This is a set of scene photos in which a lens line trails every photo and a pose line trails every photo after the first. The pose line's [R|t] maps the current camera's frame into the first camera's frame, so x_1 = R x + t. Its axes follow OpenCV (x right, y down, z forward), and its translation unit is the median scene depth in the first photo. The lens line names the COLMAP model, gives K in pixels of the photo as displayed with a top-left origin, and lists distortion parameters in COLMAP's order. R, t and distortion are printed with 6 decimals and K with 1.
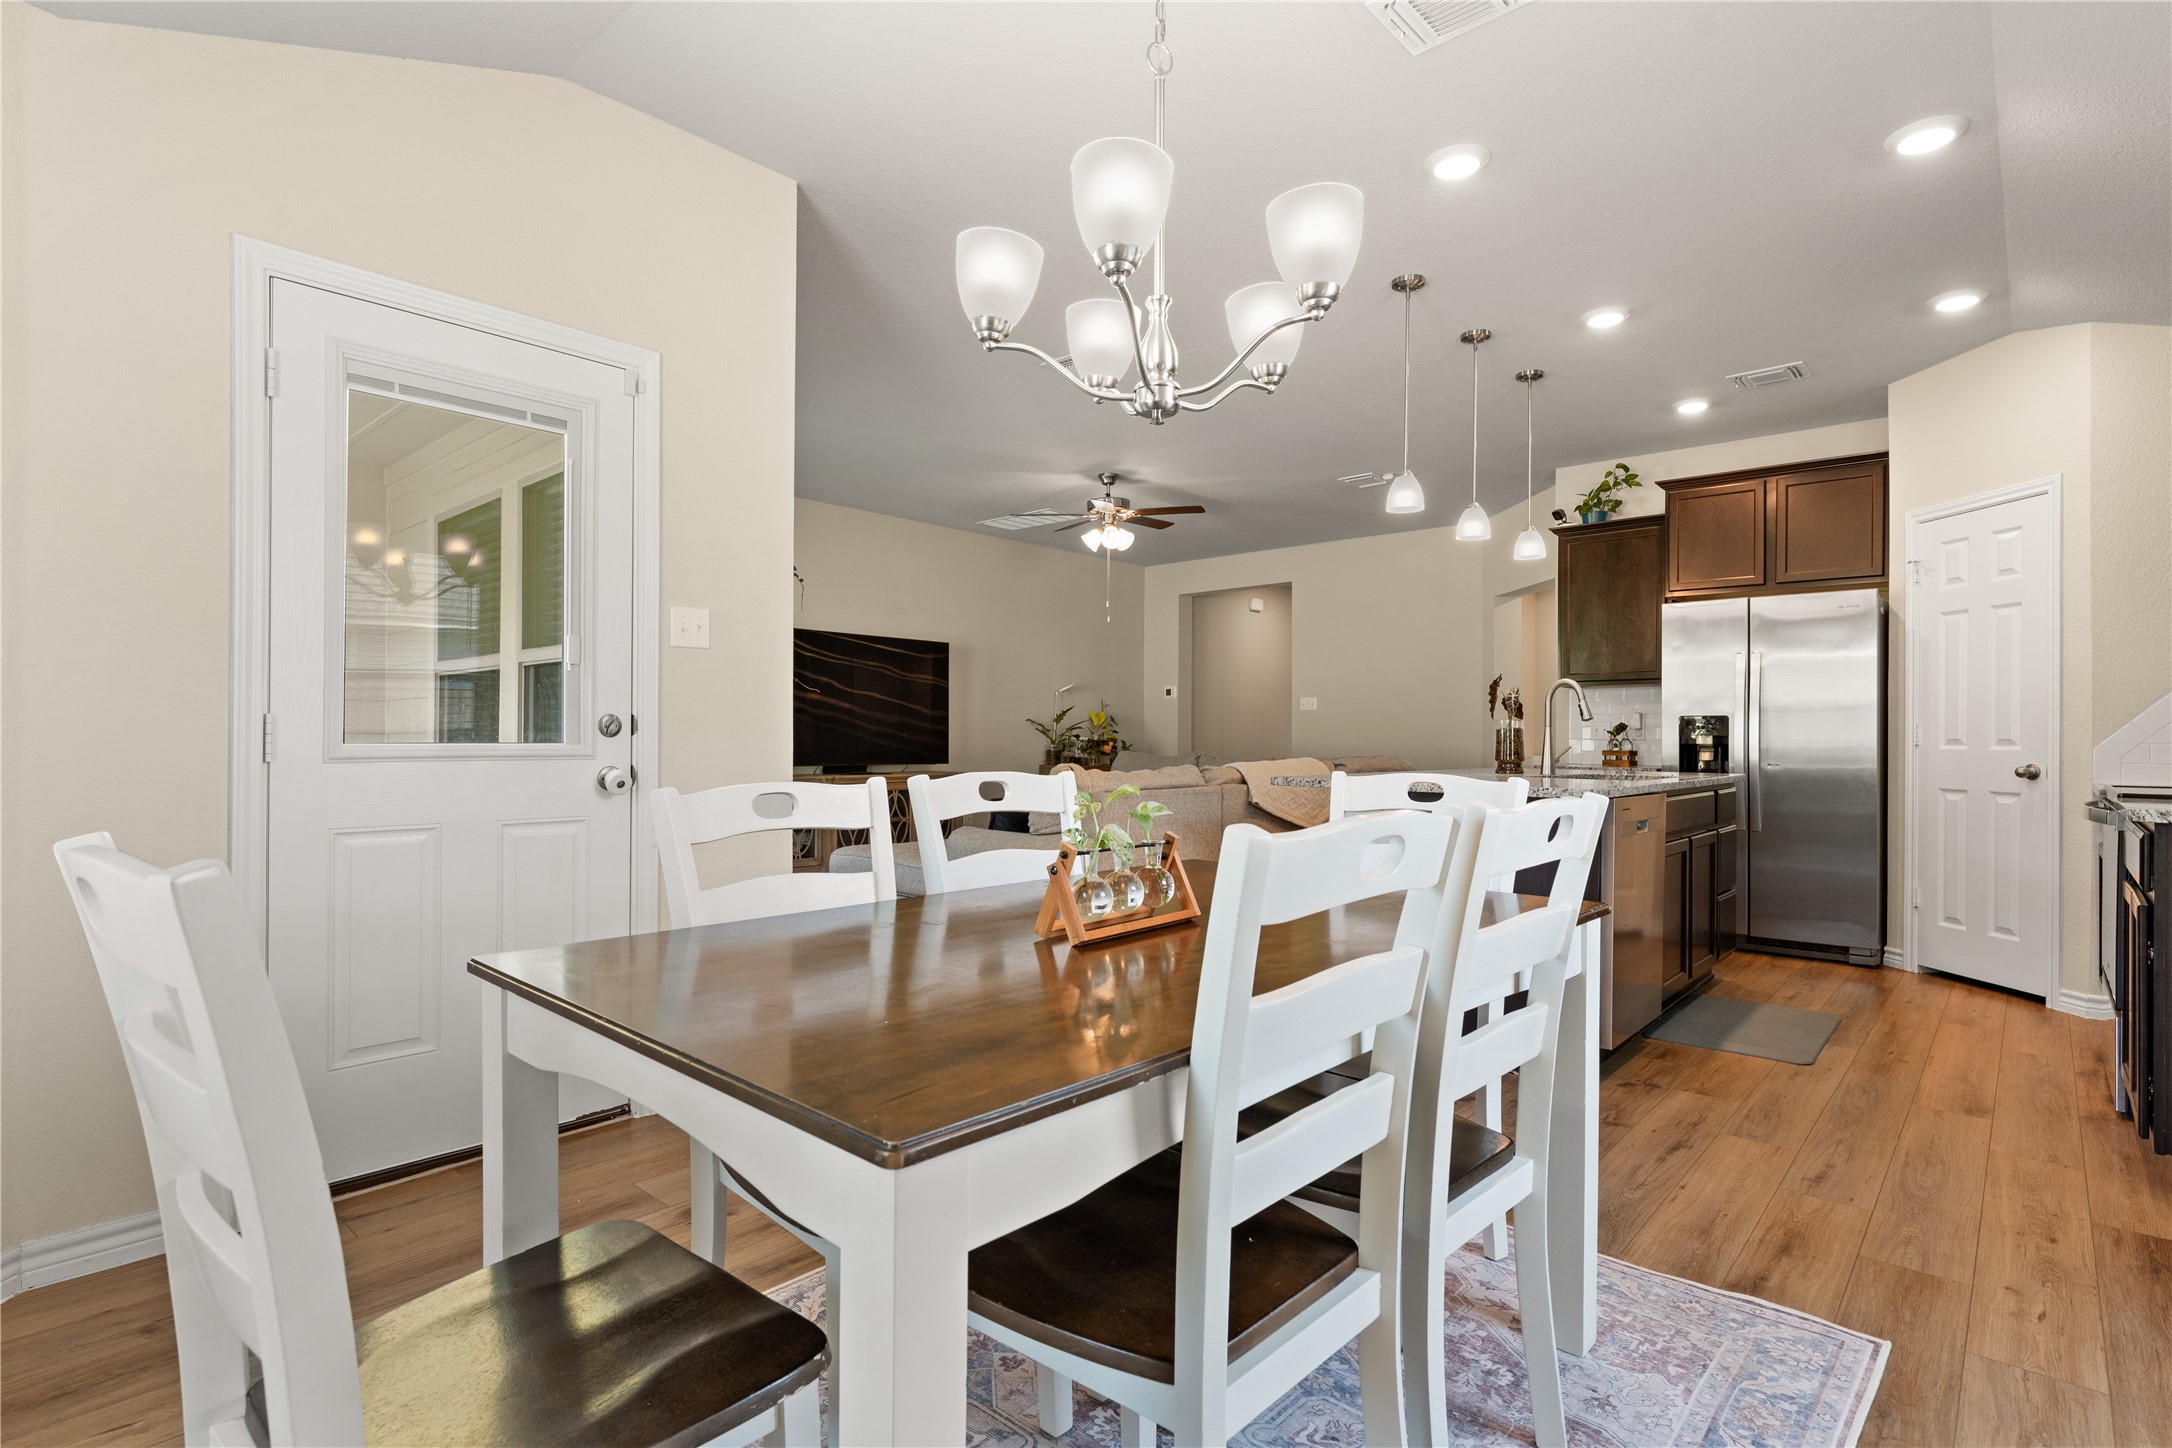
lens RADIAL K [[1065.0, 0, 1088.6], [0, 1065.0, 733.6], [0, 0, 1]] dist [-0.003645, -0.000077]
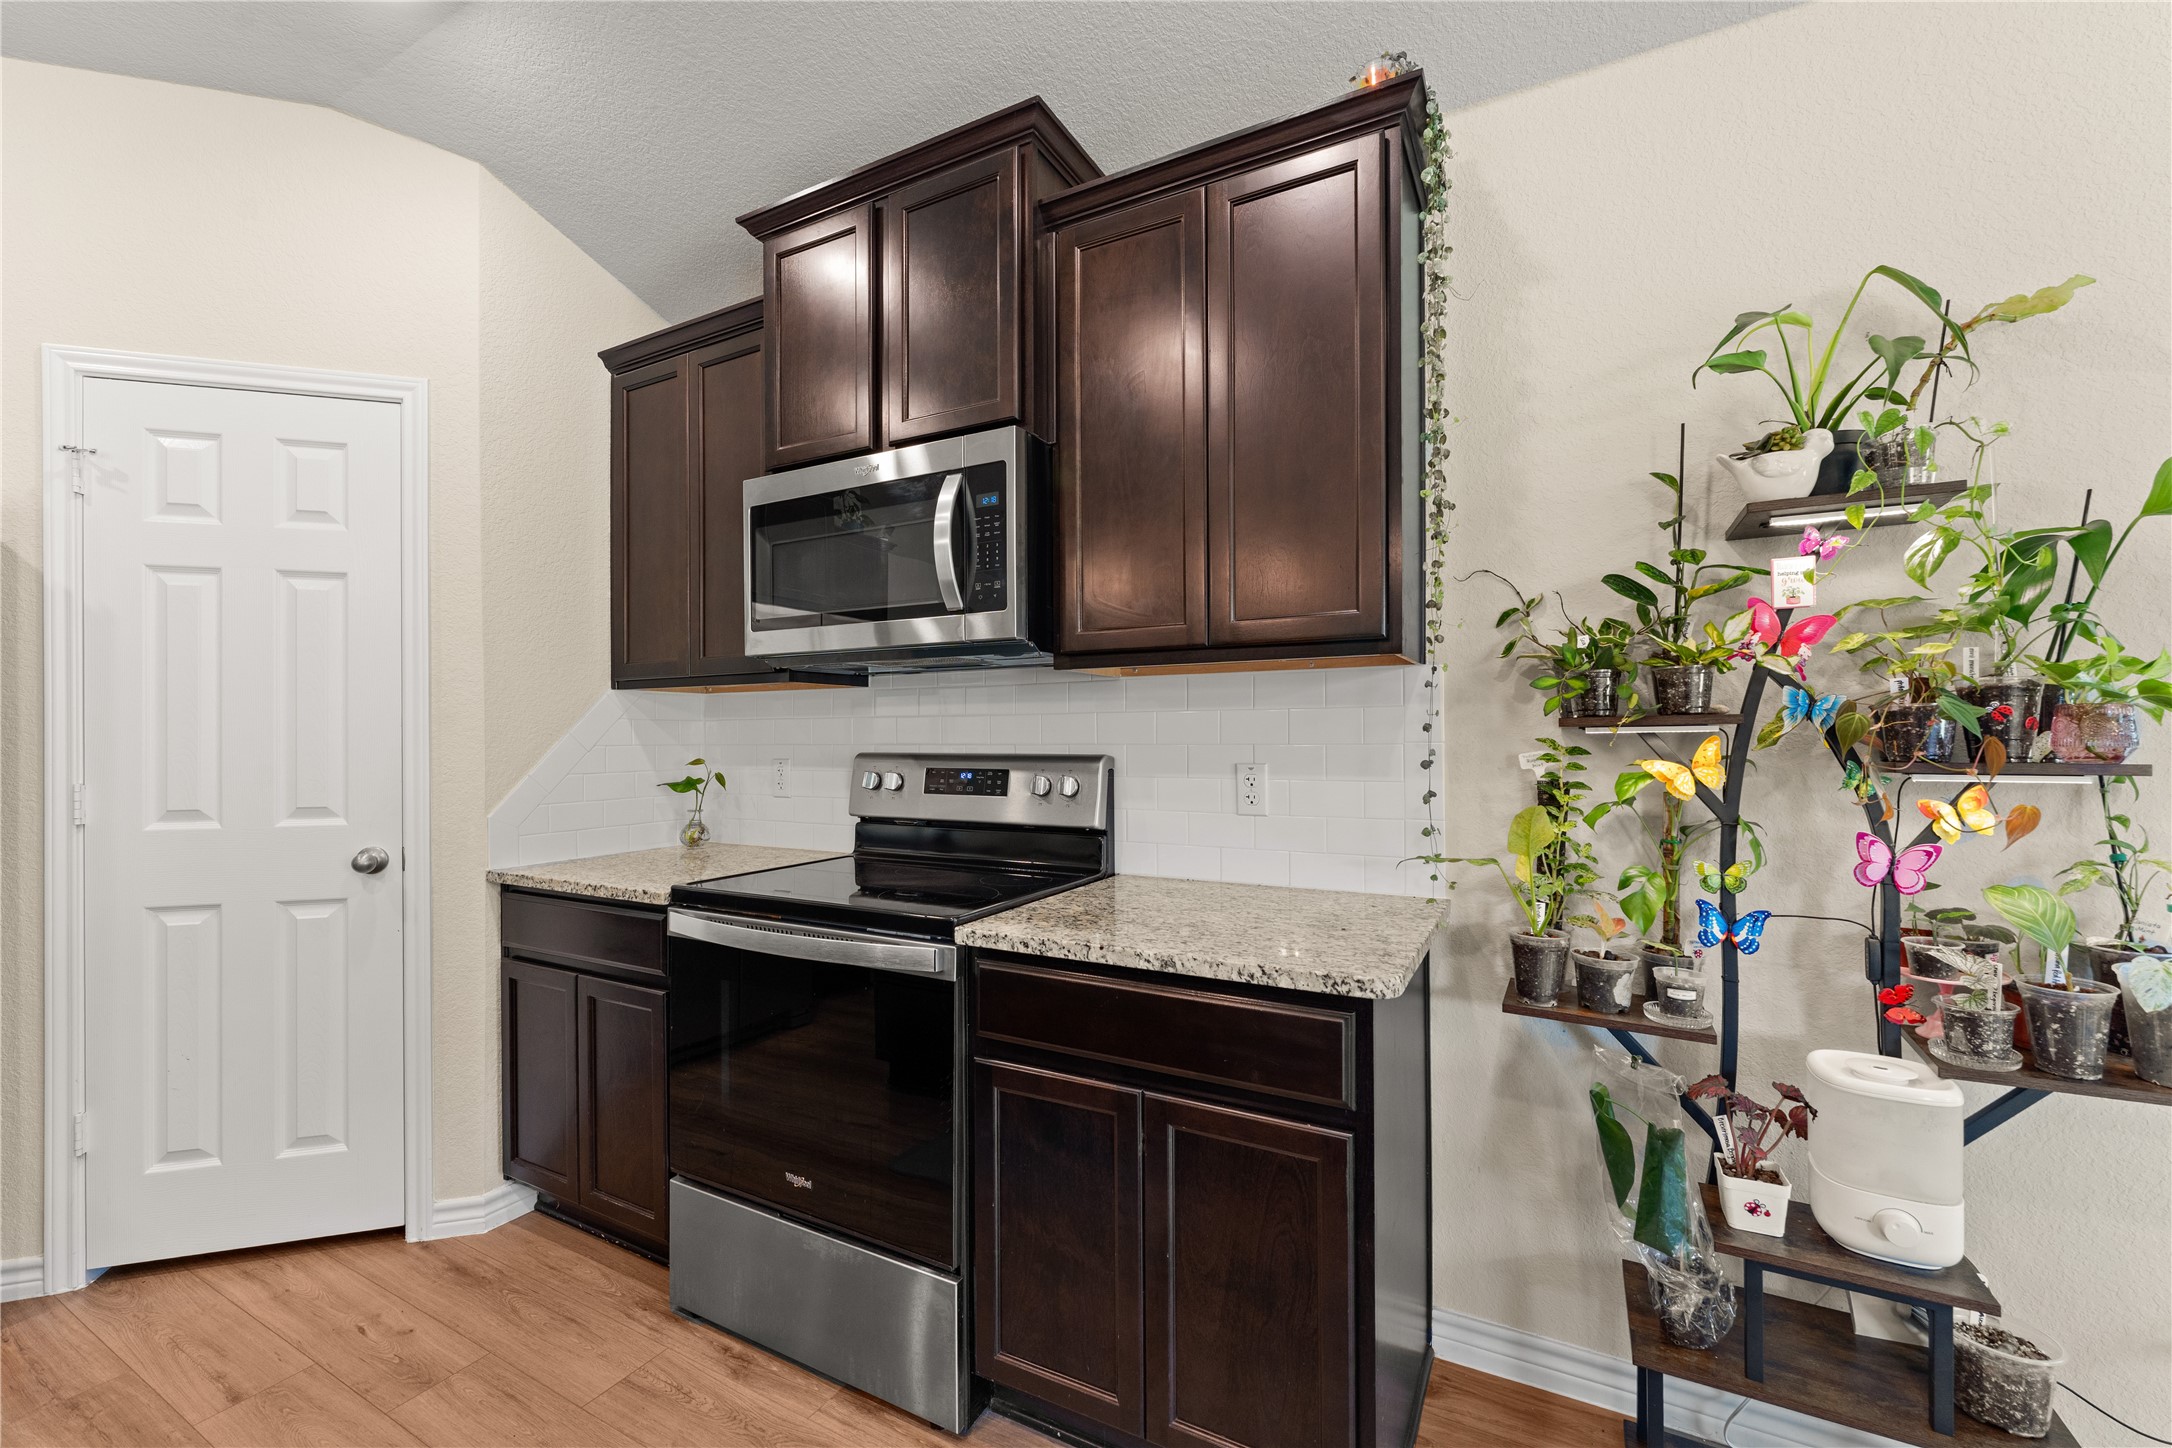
lens RADIAL K [[886.1, 0, 1085.2], [0, 886.1, 733.9], [0, 0, 1]] dist [-0.001400, -0.000019]
pose [[-0.229041, -0.004588, 0.973406, 0.258248], [0.000028, 0.999989, 0.004720, -0.031311], [-0.973417, 0.001108, -0.229038, 0.601662]]
